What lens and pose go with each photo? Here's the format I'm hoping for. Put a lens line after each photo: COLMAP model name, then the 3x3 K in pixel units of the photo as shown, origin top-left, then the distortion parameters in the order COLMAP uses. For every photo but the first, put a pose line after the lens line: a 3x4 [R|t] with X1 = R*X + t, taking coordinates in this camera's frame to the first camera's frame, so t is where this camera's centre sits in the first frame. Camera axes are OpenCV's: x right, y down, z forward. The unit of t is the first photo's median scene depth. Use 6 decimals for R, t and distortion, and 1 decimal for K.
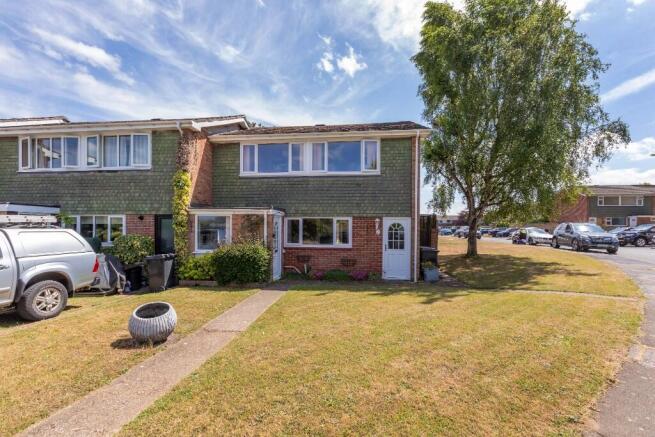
lens RADIAL K [[292.4, 0, 327.4], [0, 292.4, 220.7], [0, 0, 1]] dist [-0.000094, -0.000387]
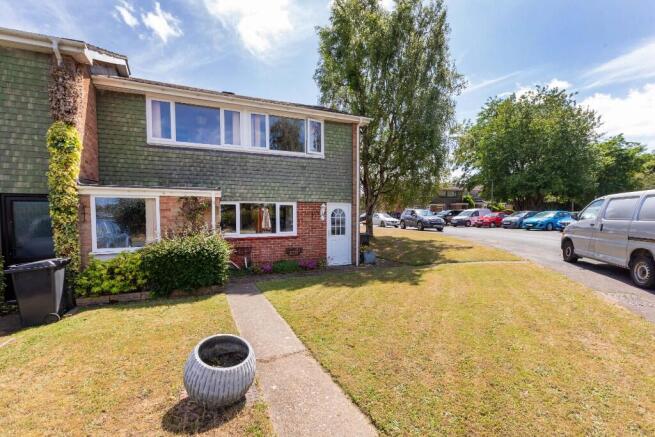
lens RADIAL K [[292.4, 0, 327.7], [0, 292.4, 221.0], [0, 0, 1]] dist [-0.000094, -0.000387]
pose [[0.859740, -0.020220, 0.510331, -0.305862], [-0.004666, 0.998863, 0.047437, 0.002788], [-0.510710, -0.043165, 0.858669, 0.161412]]
